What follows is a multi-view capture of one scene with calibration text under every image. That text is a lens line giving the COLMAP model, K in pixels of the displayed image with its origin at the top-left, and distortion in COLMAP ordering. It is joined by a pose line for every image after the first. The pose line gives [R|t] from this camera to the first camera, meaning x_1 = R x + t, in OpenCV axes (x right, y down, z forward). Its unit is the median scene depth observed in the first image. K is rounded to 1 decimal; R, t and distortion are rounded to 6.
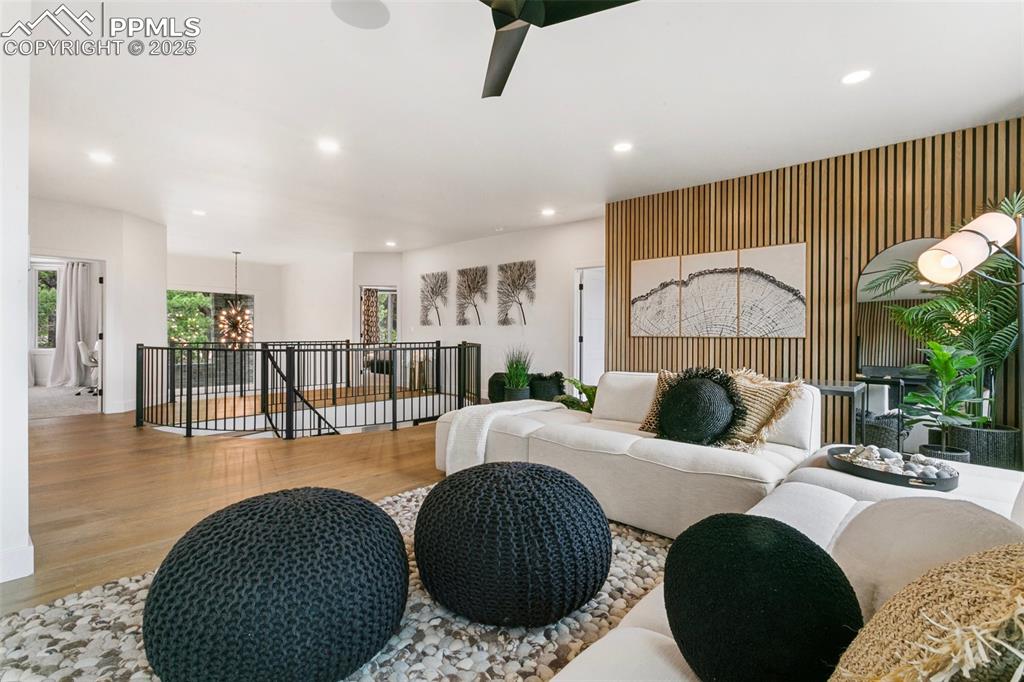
lens RADIAL K [[483.4, 0, 511.8], [0, 483.4, 336.9], [0, 0, 1]] dist [0.000037, -0.000038]
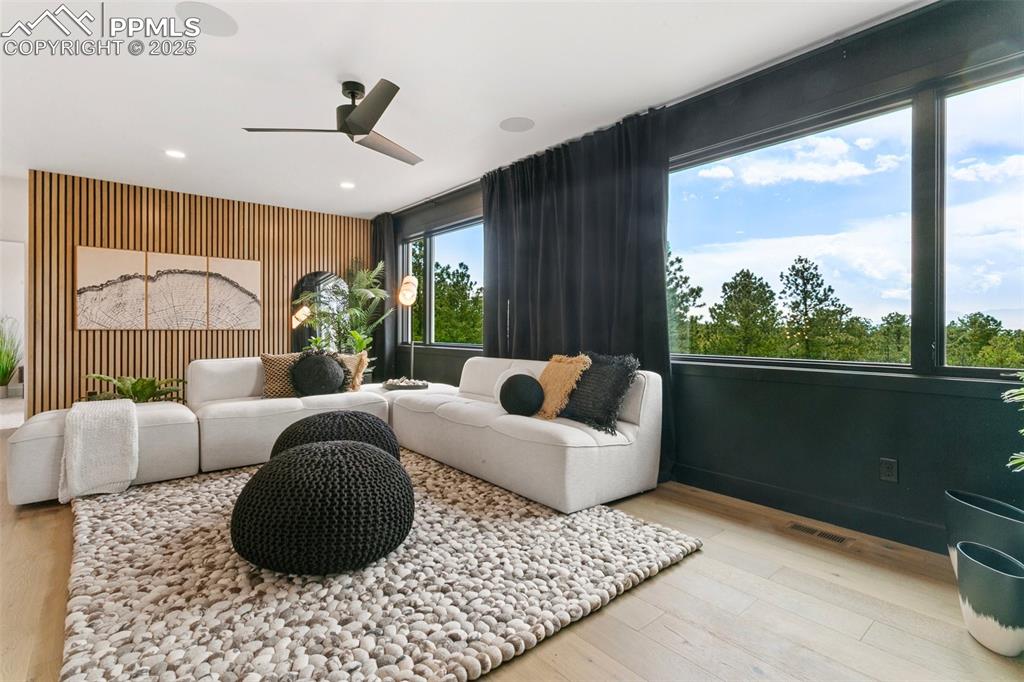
lens RADIAL K [[483.4, 0, 512.1], [0, 483.4, 332.3], [0, 0, 1]] dist [0.000037, -0.000038]
pose [[0.136299, -0.012725, 0.990586, -0.610001], [0.006500, 0.999907, 0.011950, -0.002085], [-0.990646, 0.004810, 0.136369, 0.085572]]
